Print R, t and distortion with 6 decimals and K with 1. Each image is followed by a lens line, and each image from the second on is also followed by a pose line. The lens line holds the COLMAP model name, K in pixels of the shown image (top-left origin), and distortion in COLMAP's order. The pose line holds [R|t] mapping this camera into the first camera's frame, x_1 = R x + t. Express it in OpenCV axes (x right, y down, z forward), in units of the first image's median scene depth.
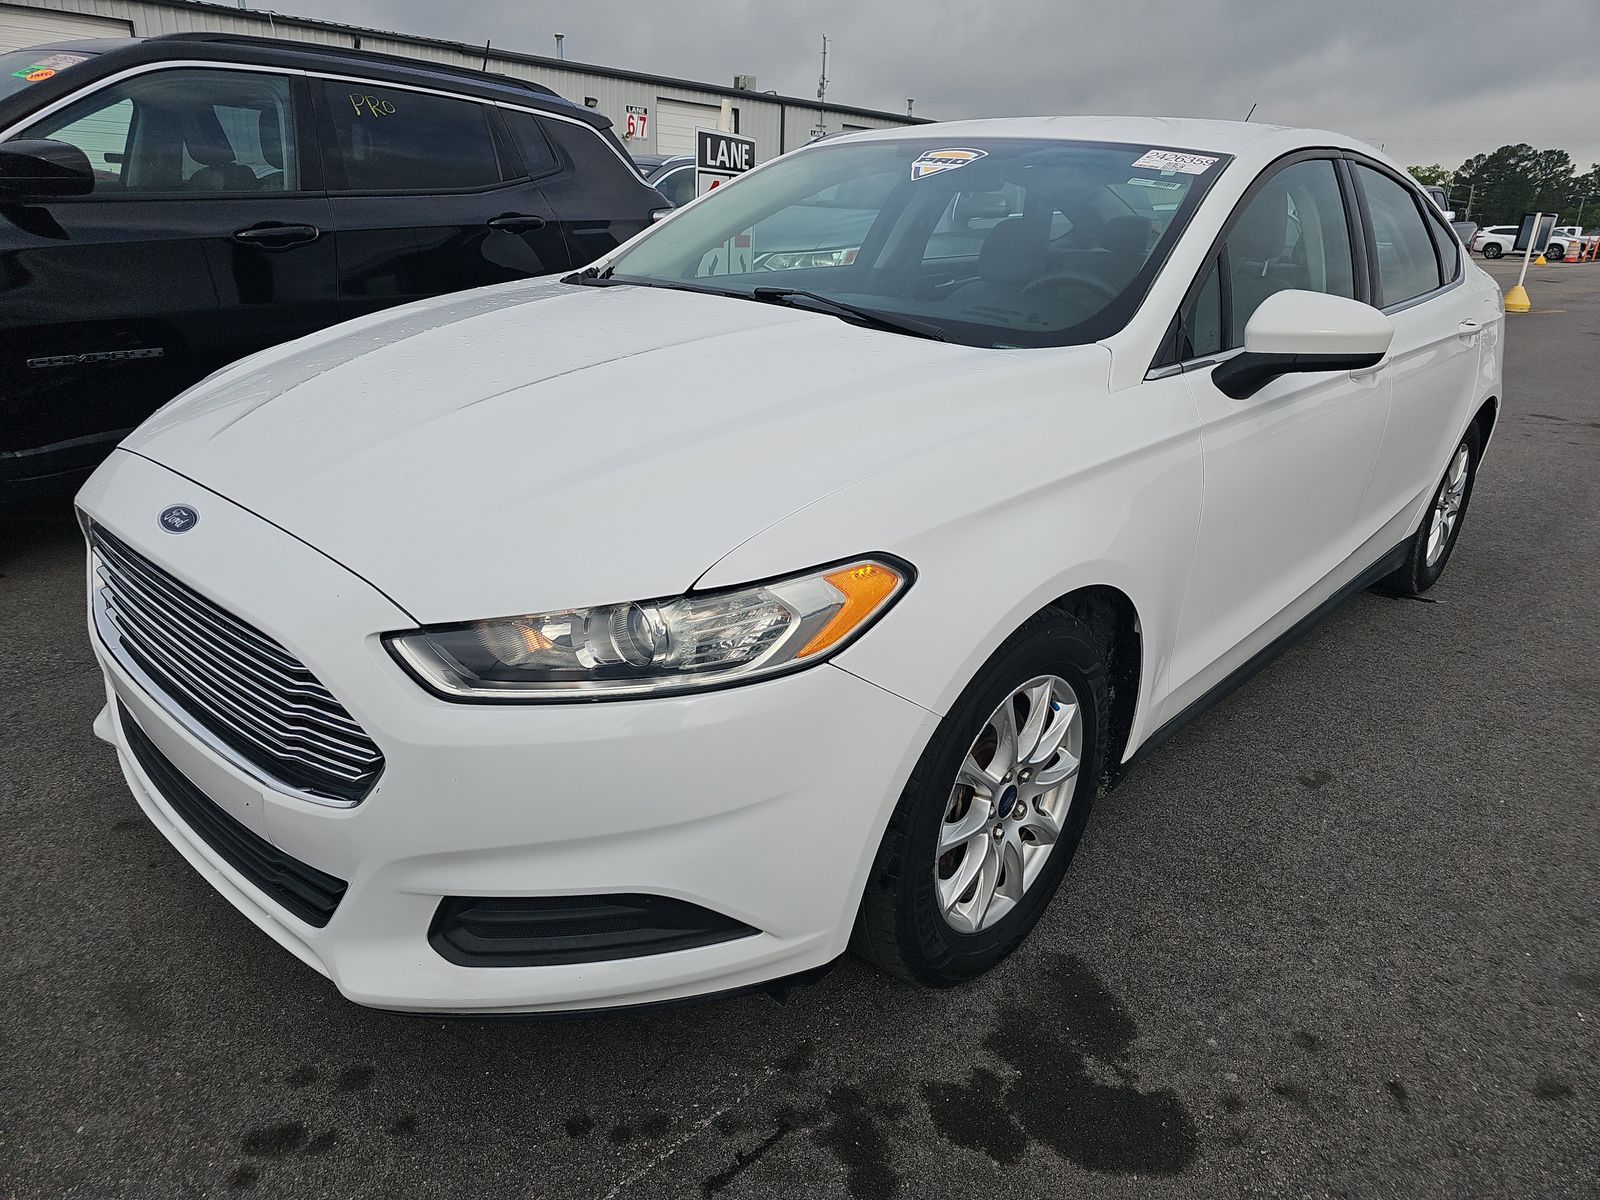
lens RADIAL K [[1065.6, 0, 800.0], [0, 1065.6, 600.0], [0, 0, 1]] dist [0.020411, -0.011312]
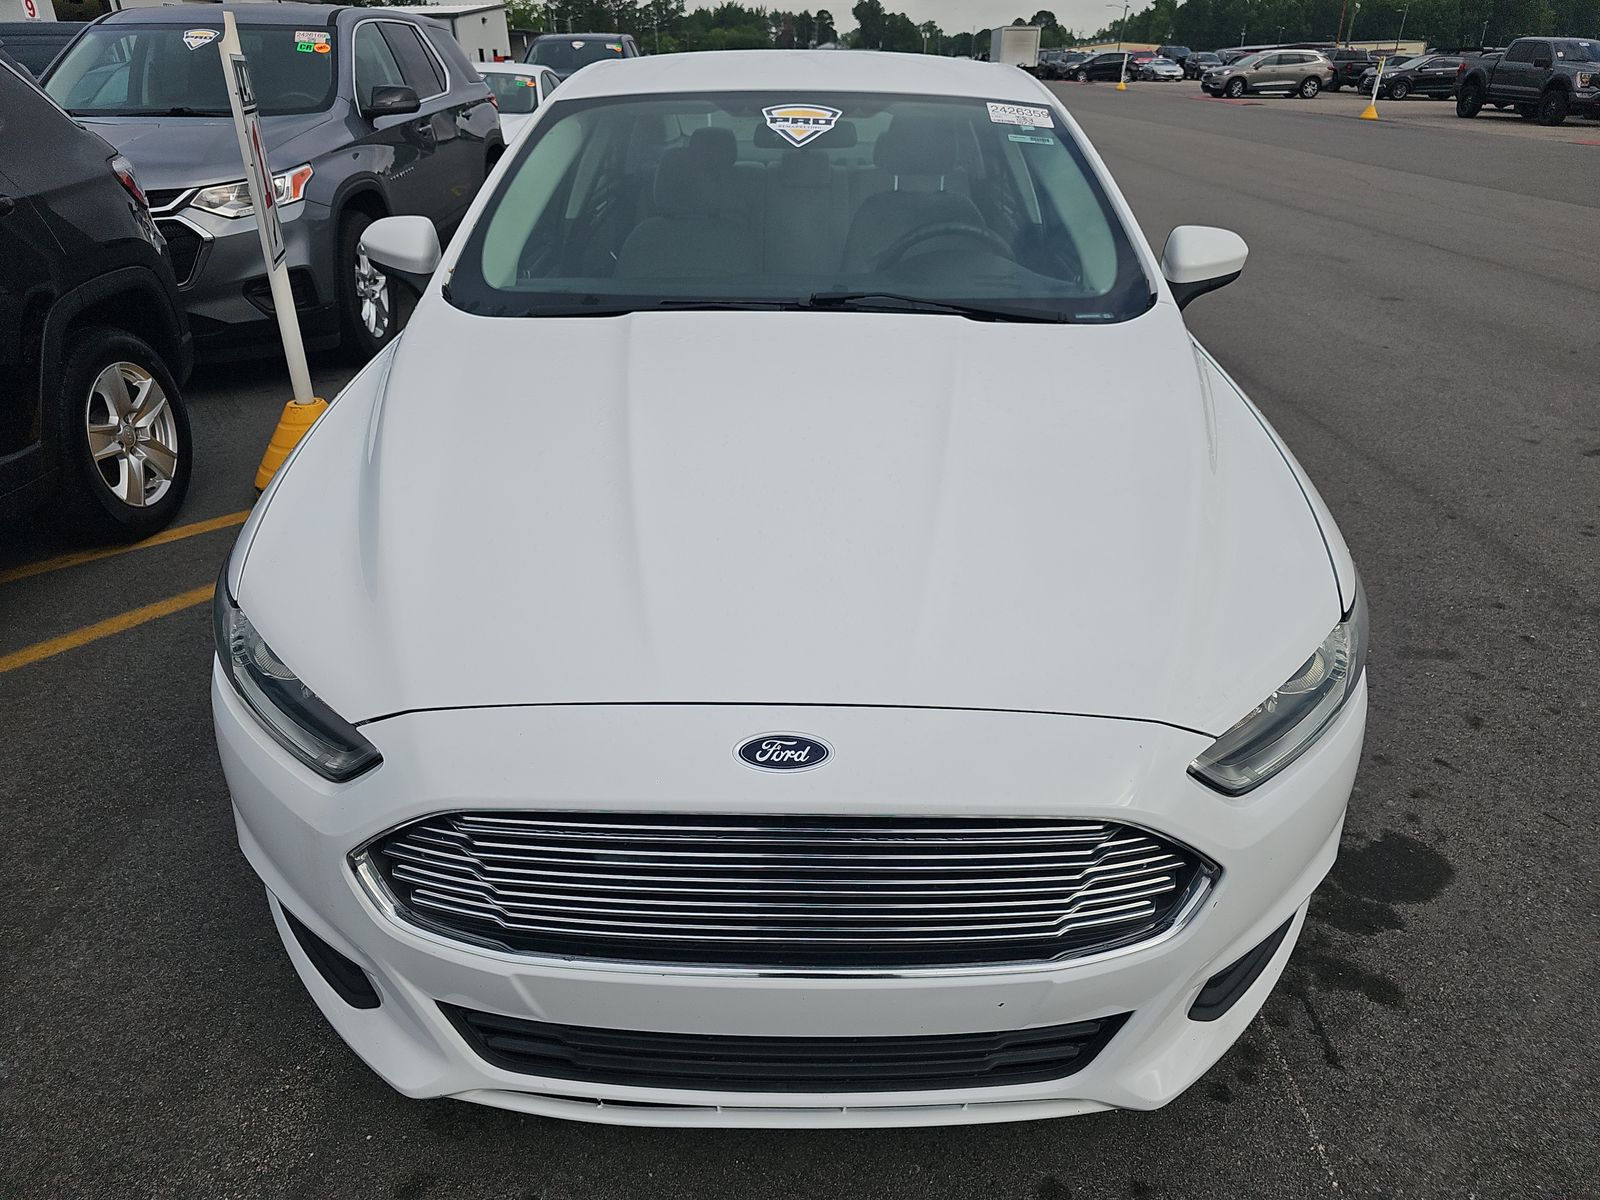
lens RADIAL K [[1065.6, 0, 800.0], [0, 1065.6, 600.0], [0, 0, 1]] dist [0.020411, -0.011312]
pose [[0.747037, -0.336020, 0.573609, -0.964023], [0.261121, 0.941818, 0.211647, -0.338044], [-0.611353, -0.008327, 0.791314, 0.360961]]
